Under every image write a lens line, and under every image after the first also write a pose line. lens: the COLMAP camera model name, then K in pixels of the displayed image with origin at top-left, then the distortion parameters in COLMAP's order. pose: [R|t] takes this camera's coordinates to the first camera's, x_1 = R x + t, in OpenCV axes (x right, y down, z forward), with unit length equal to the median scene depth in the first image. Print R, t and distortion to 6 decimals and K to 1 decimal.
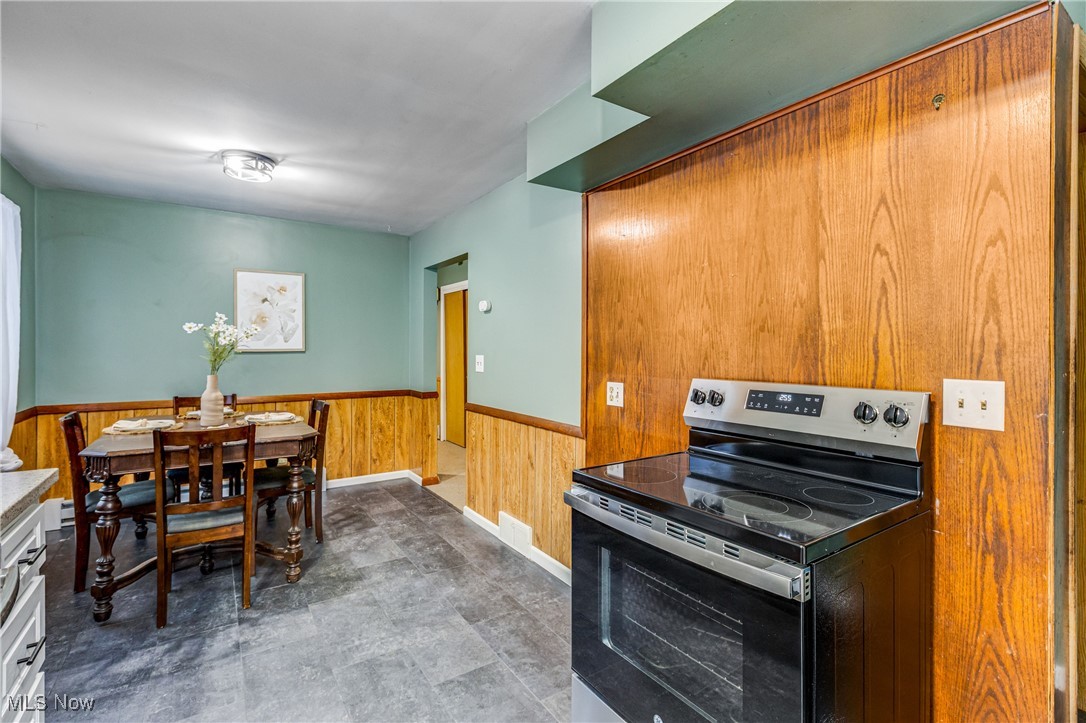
lens RADIAL K [[511.4, 0, 549.9], [0, 511.4, 356.5], [0, 0, 1]] dist [0.002205, -0.000301]
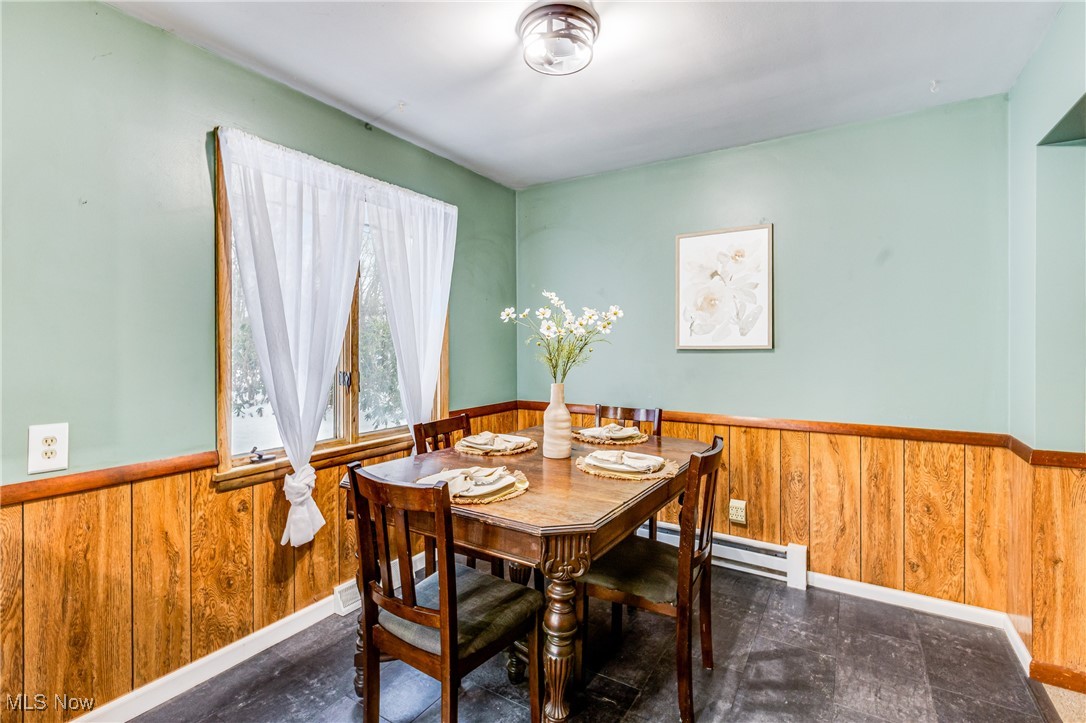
lens RADIAL K [[495.6, 0, 541.3], [0, 495.6, 346.6], [0, 0, 1]] dist [0.002499, -0.000148]
pose [[0.396736, -0.002192, -0.917930, -0.039048], [-0.013798, 0.999870, -0.008351, -0.004401], [0.917829, 0.015979, 0.396655, 0.482300]]
